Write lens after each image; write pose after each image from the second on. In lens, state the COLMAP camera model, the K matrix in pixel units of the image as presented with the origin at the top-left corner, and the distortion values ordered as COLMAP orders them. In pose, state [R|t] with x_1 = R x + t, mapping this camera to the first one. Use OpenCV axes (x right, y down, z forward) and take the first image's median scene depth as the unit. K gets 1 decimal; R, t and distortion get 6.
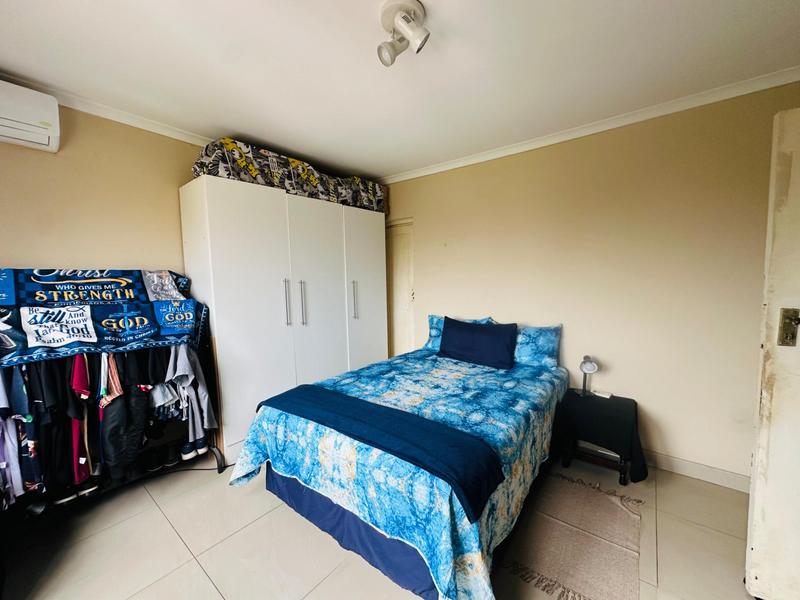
lens RADIAL K [[320.4, 0, 403.7], [0, 320.4, 298.8], [0, 0, 1]] dist [-0.002974, -0.000250]
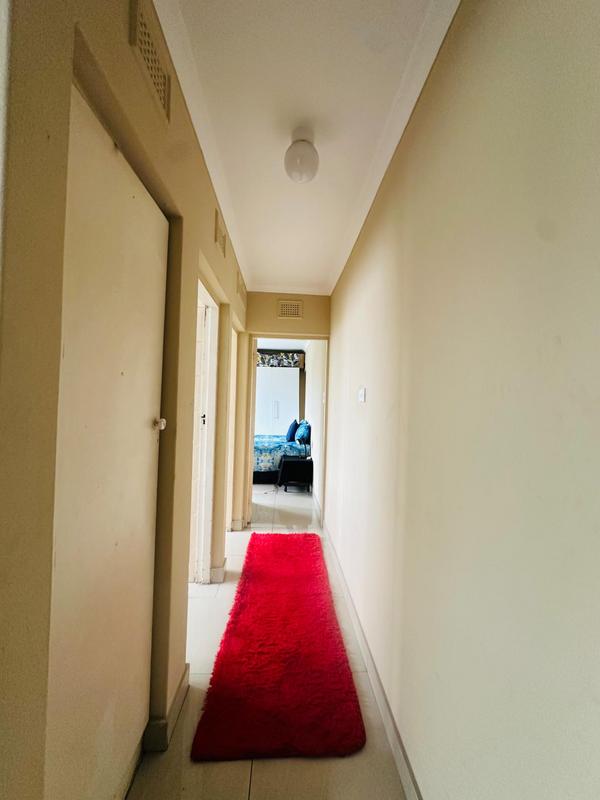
lens RADIAL K [[320.4, 0, 302.2], [0, 320.4, 402.6], [0, 0, 1]] dist [-0.002974, -0.000250]
pose [[0.653651, 0.022862, -0.756450, 2.036870], [-0.081035, 0.995911, -0.039924, 0.032560], [0.752445, 0.087395, 0.652831, -0.347837]]
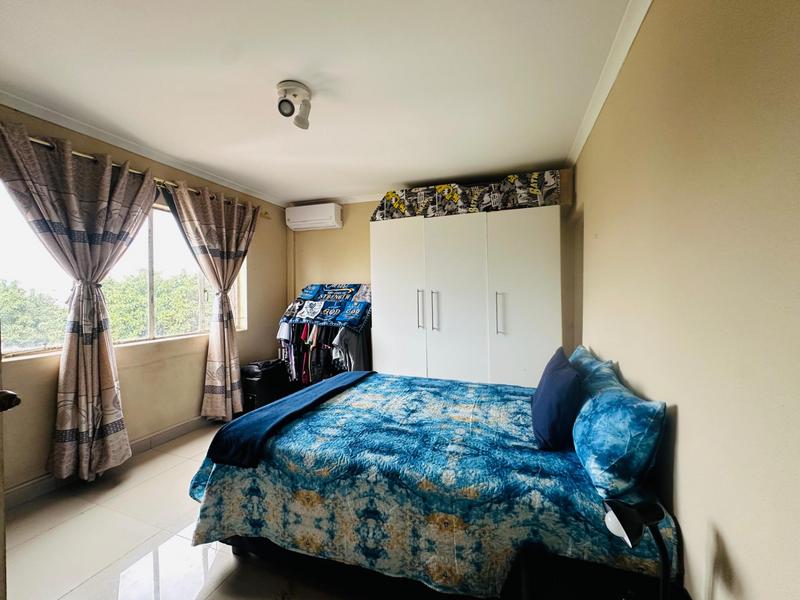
lens RADIAL K [[320.4, 0, 399.2], [0, 320.4, 300.9], [0, 0, 1]] dist [-0.002974, -0.000250]
pose [[0.304057, 0.032640, -0.952095, 0.794139], [-0.067752, 0.997623, 0.012564, -0.030121], [0.950242, 0.060686, 0.305545, 0.589026]]
